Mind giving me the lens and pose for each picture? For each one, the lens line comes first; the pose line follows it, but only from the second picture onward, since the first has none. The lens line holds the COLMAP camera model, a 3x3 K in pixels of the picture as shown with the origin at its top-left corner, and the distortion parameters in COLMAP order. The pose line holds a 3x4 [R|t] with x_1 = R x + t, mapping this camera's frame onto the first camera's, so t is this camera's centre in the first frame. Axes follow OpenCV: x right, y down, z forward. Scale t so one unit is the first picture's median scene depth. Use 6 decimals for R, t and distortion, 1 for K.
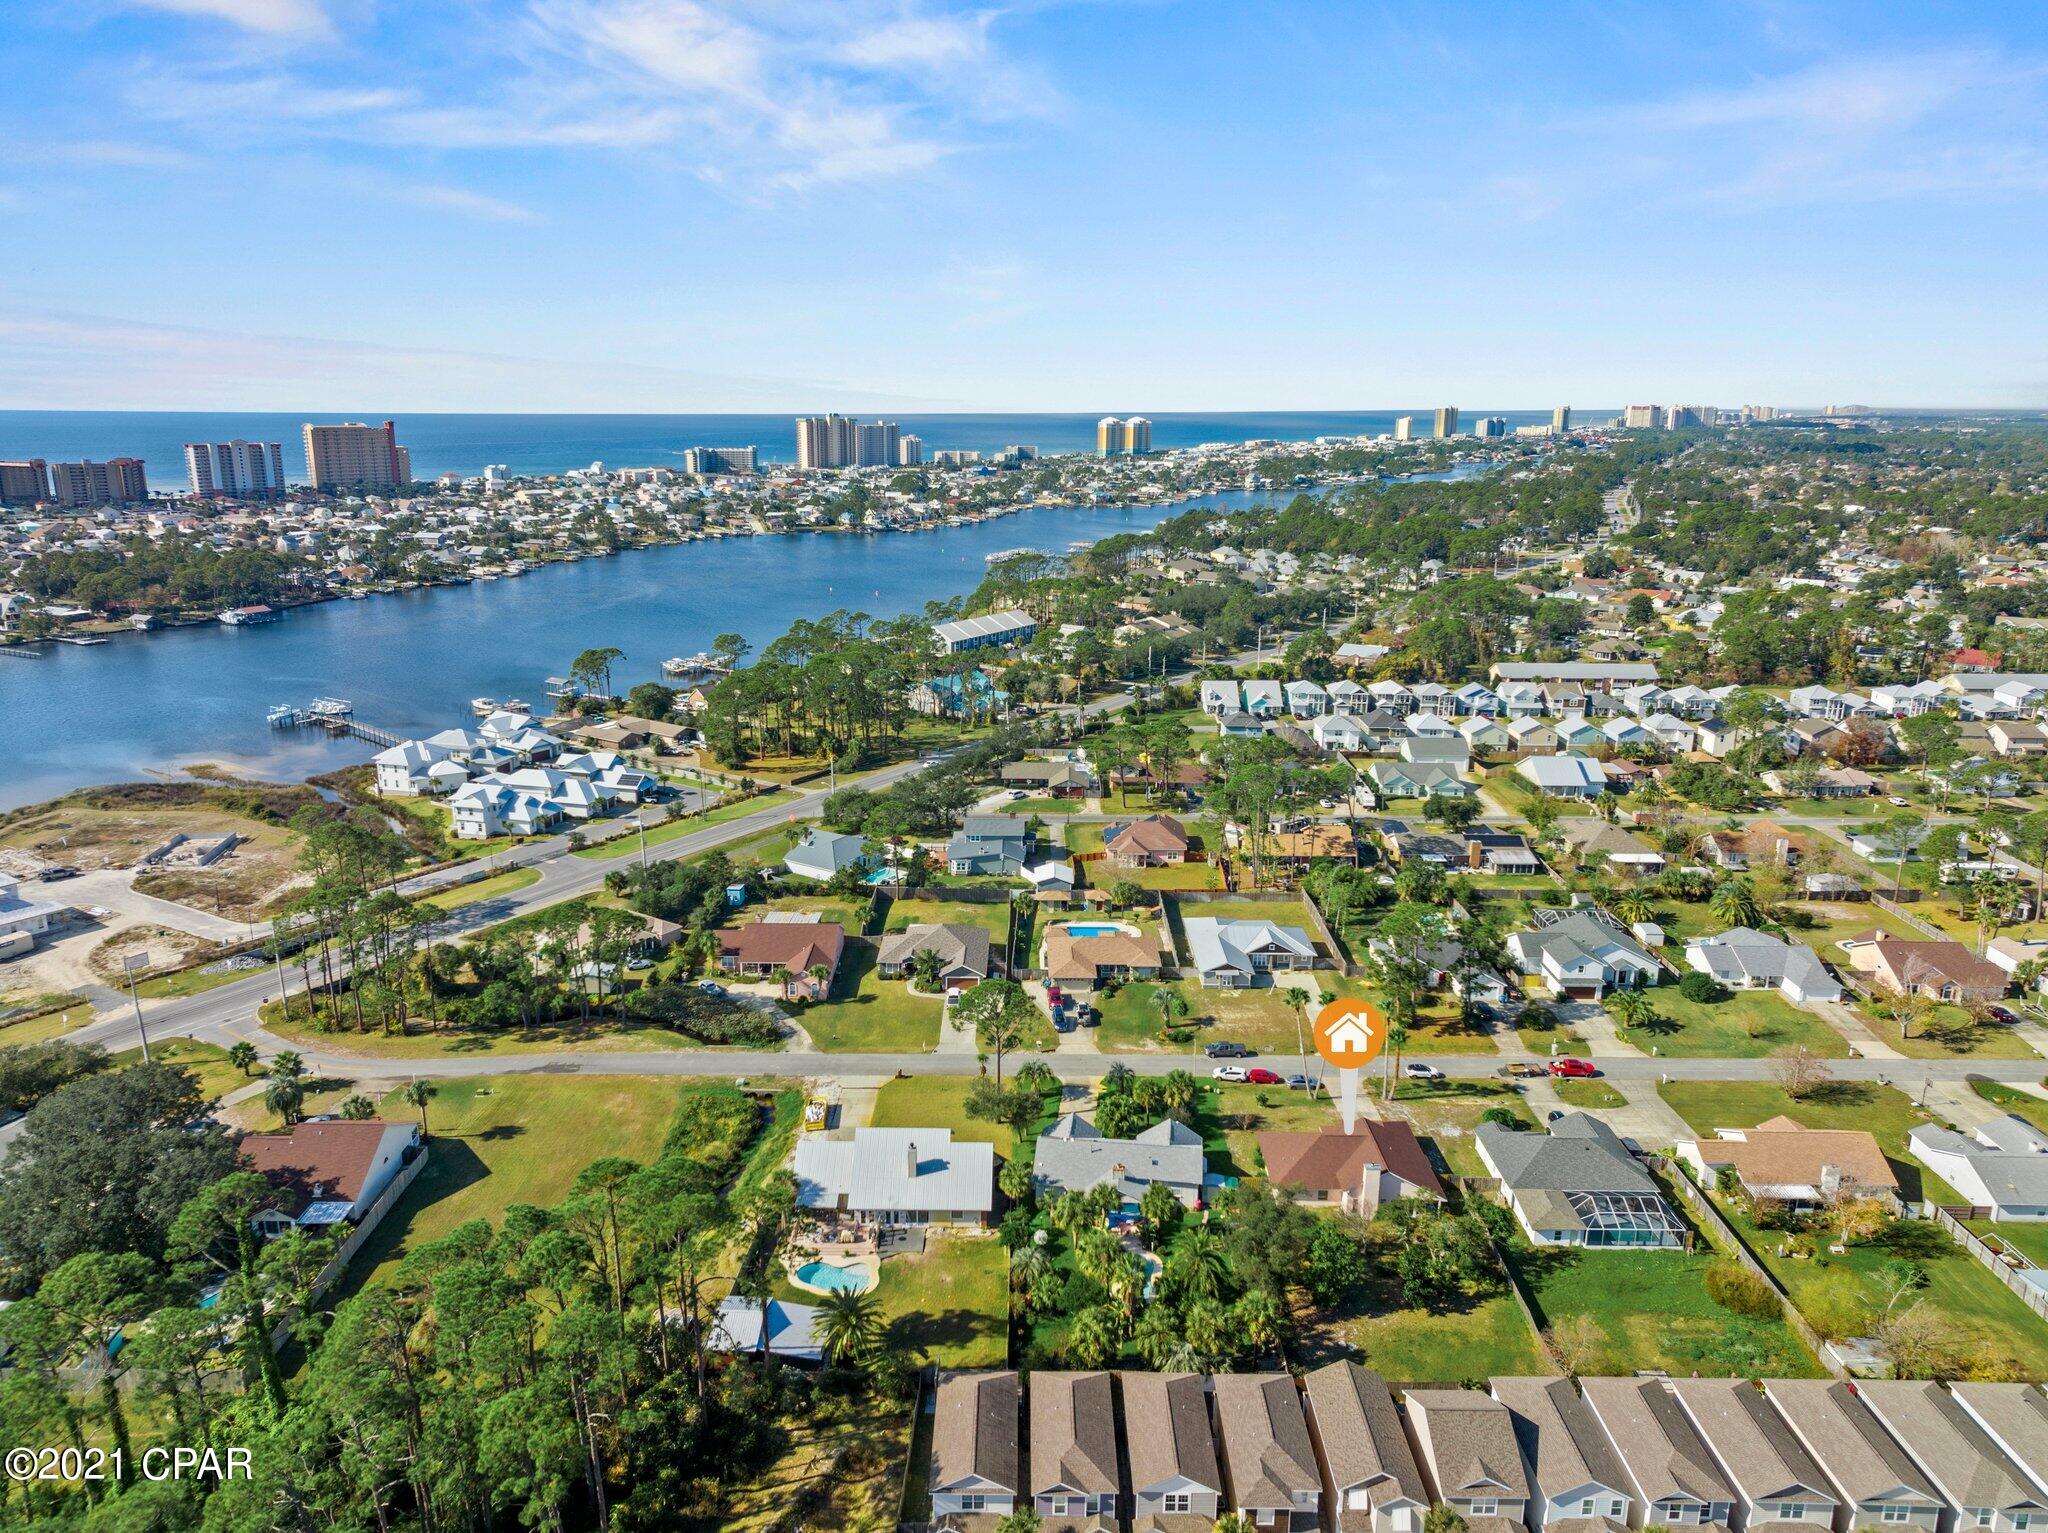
lens RADIAL K [[1427.3, 0, 1033.7], [0, 1427.3, 762.3], [0, 0, 1]] dist [0.006697, 0.004271]
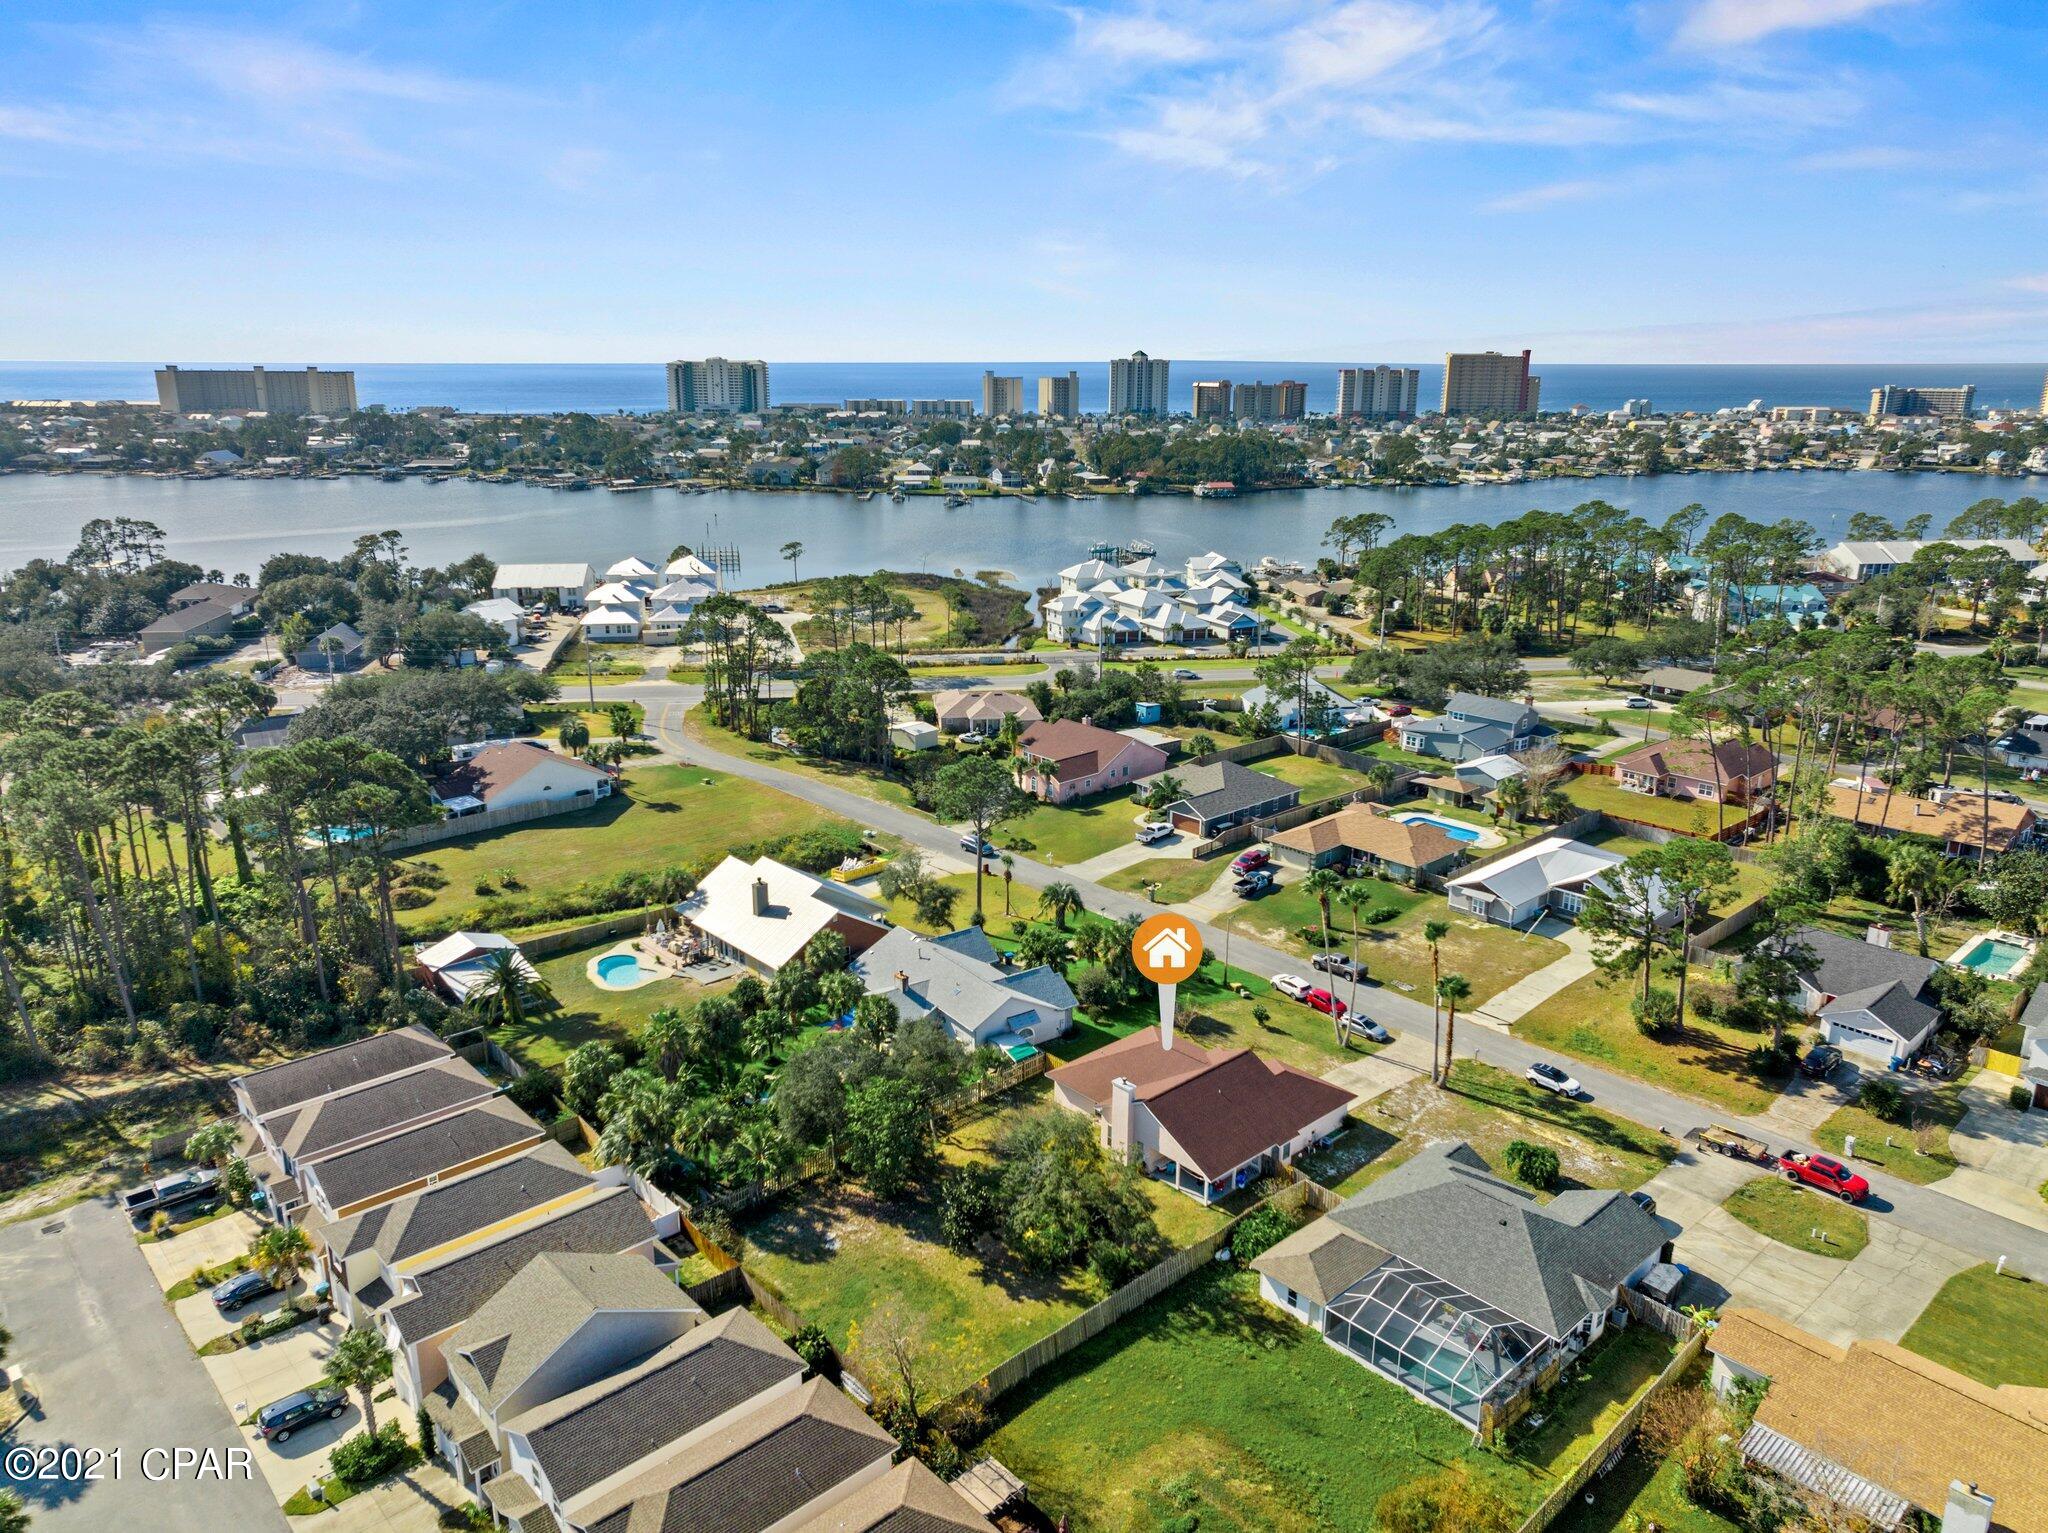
lens RADIAL K [[1430.1, 0, 1024.0], [0, 1430.1, 766.5], [0, 0, 1]] dist [0.012139, 0.003338]
pose [[0.678007, 0.199660, -0.707420, 0.486746], [-0.181902, 0.978043, 0.101700, 0.058158], [0.712193, 0.059728, 0.699438, 0.366896]]
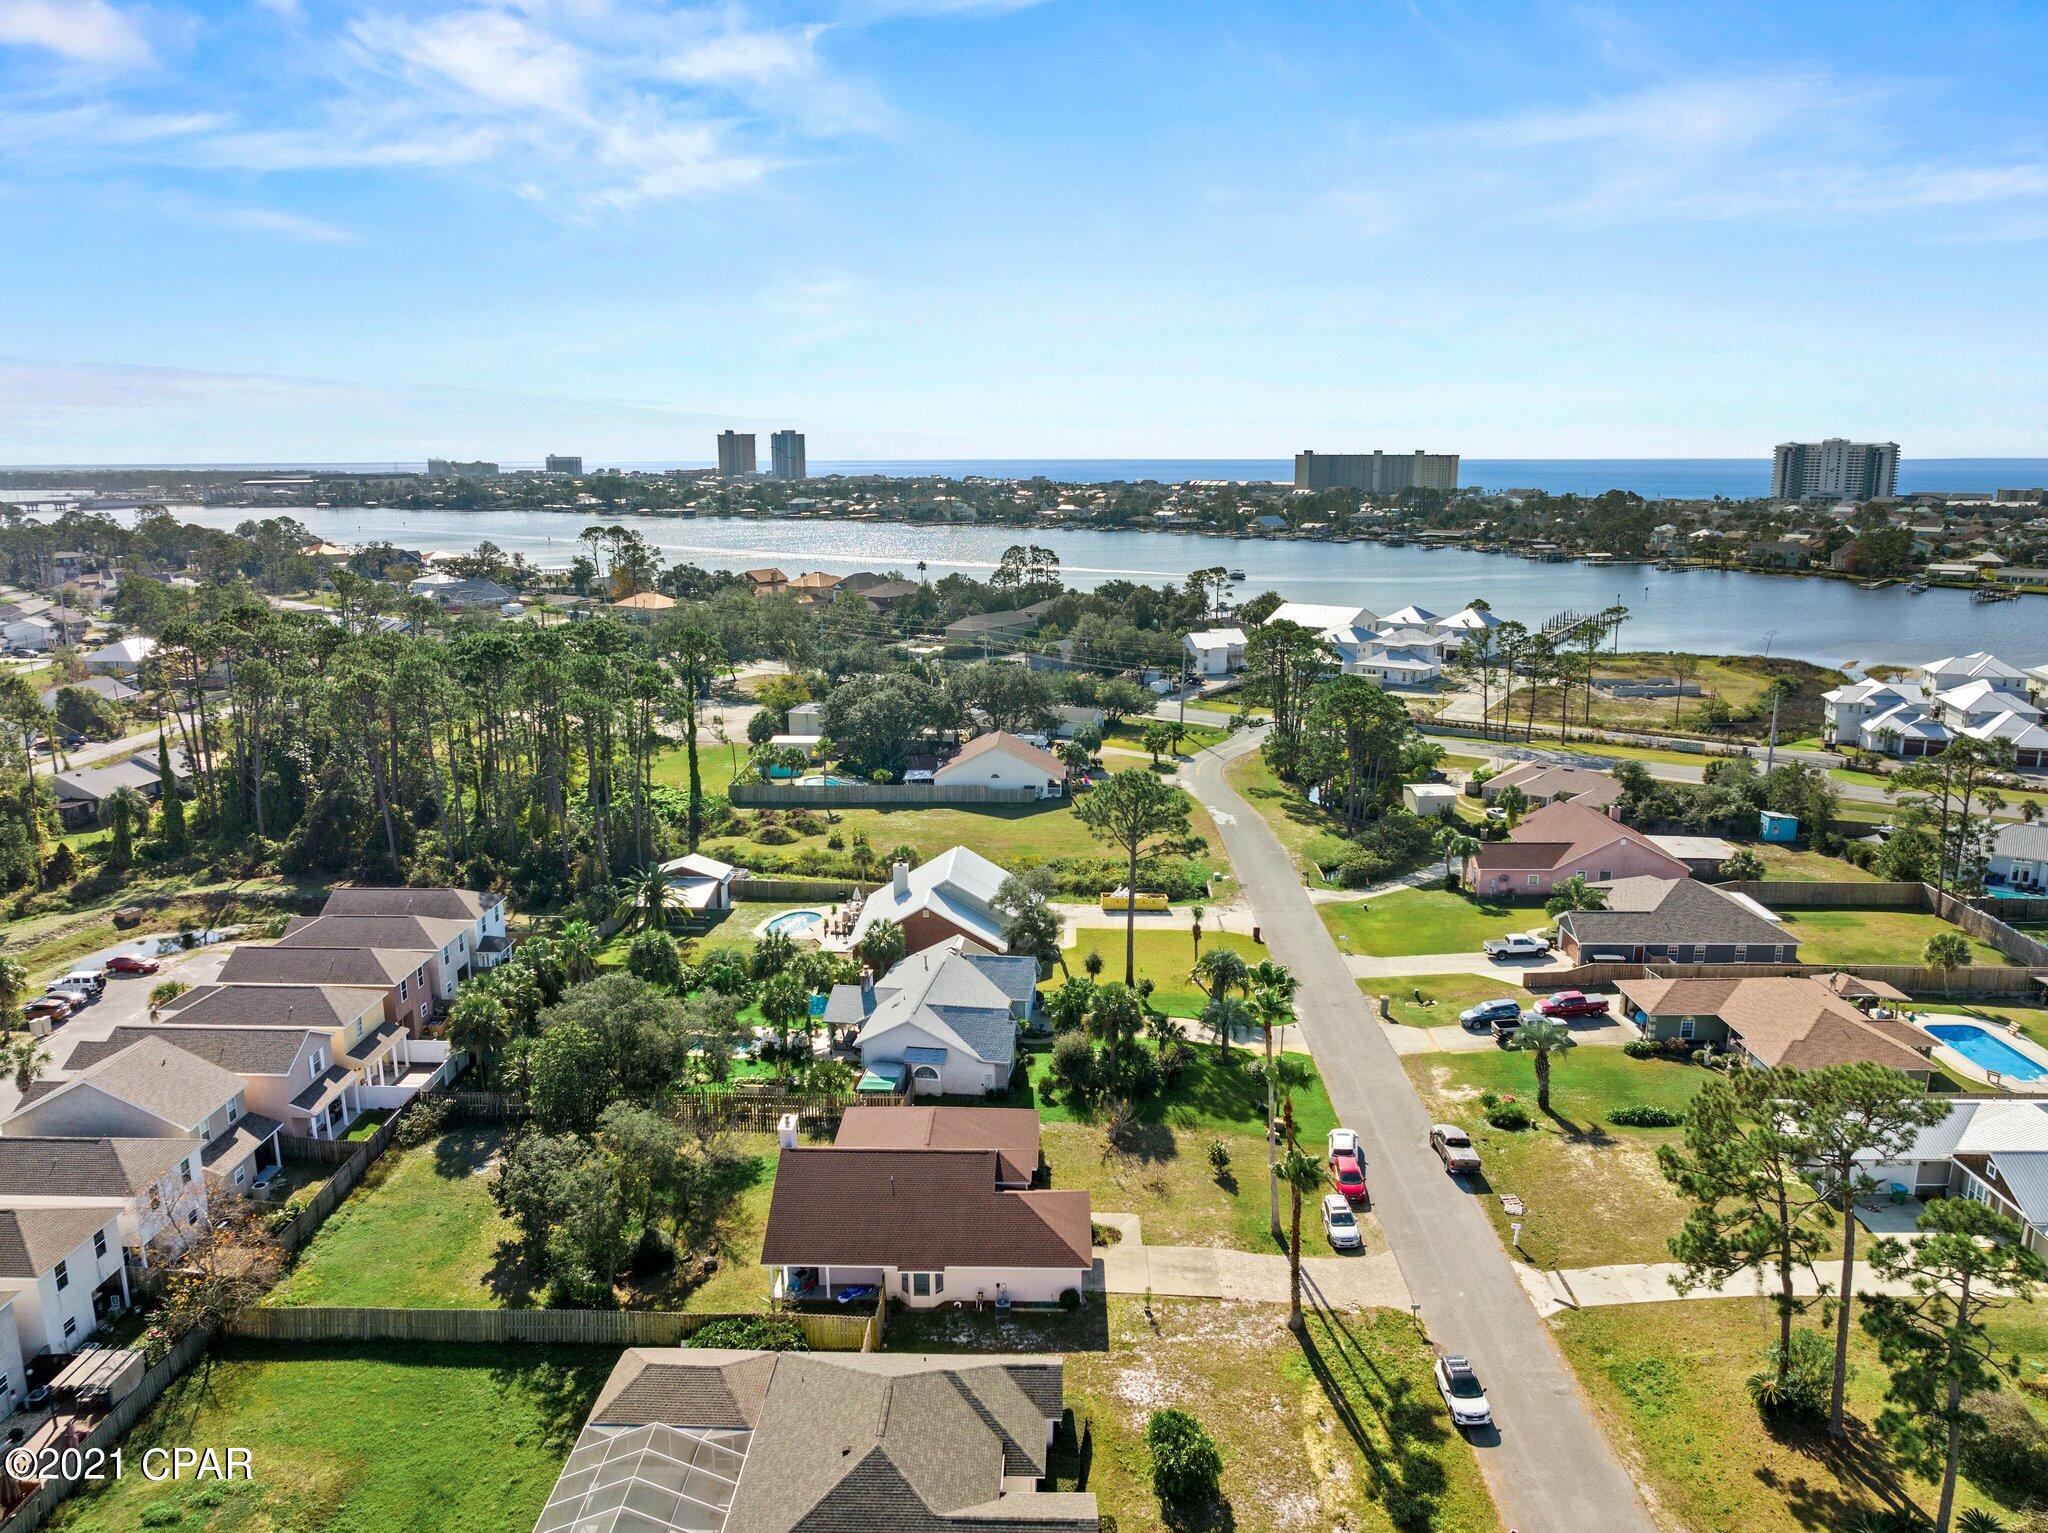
lens RADIAL K [[1447.9, 0, 1019.4], [0, 1447.9, 763.8], [0, 0, 1]] dist [-0.034208, -0.003107]
pose [[-0.030260, 0.204351, -0.978430, 0.552316], [-0.243269, 0.947939, 0.205506, 0.016654], [0.969487, 0.244240, 0.021027, 0.779537]]
